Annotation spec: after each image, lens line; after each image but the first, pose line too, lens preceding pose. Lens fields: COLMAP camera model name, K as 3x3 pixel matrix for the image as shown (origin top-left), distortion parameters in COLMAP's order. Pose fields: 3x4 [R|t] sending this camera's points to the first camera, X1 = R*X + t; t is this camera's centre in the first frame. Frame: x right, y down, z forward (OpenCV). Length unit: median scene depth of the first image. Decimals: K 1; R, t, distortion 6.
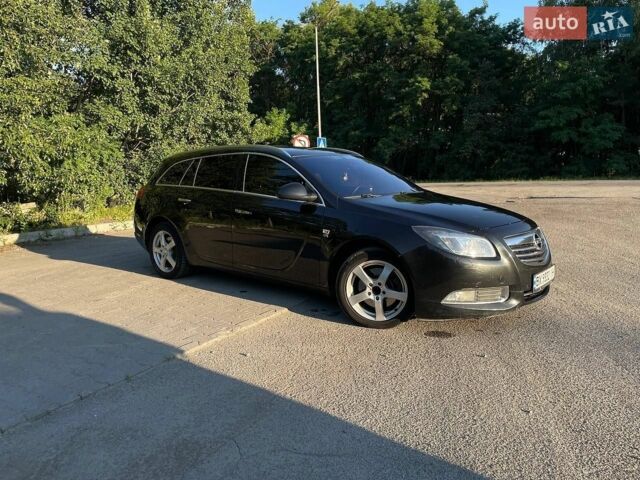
lens RADIAL K [[479.2, 0, 311.4], [0, 479.2, 251.1], [0, 0, 1]] dist [0.086652, -0.127438]
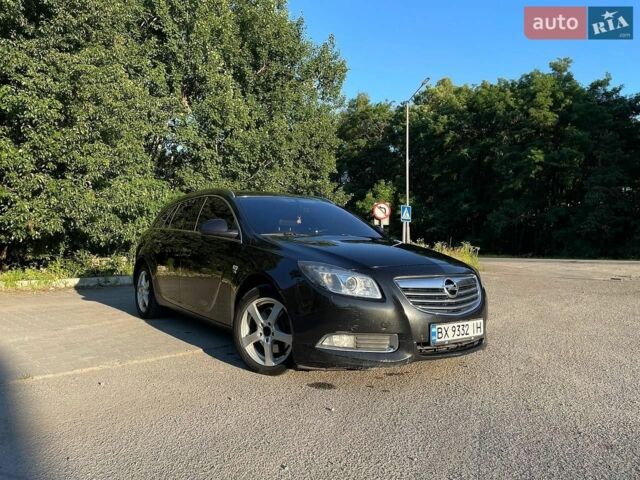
lens RADIAL K [[480.9, 0, 312.2], [0, 480.9, 238.6], [0, 0, 1]] dist [0.096124, -0.132037]
pose [[0.970256, 0.029872, -0.240229, 0.113526], [-0.071461, 0.983477, -0.166330, 0.014383], [0.231291, 0.178550, 0.956360, 0.027653]]
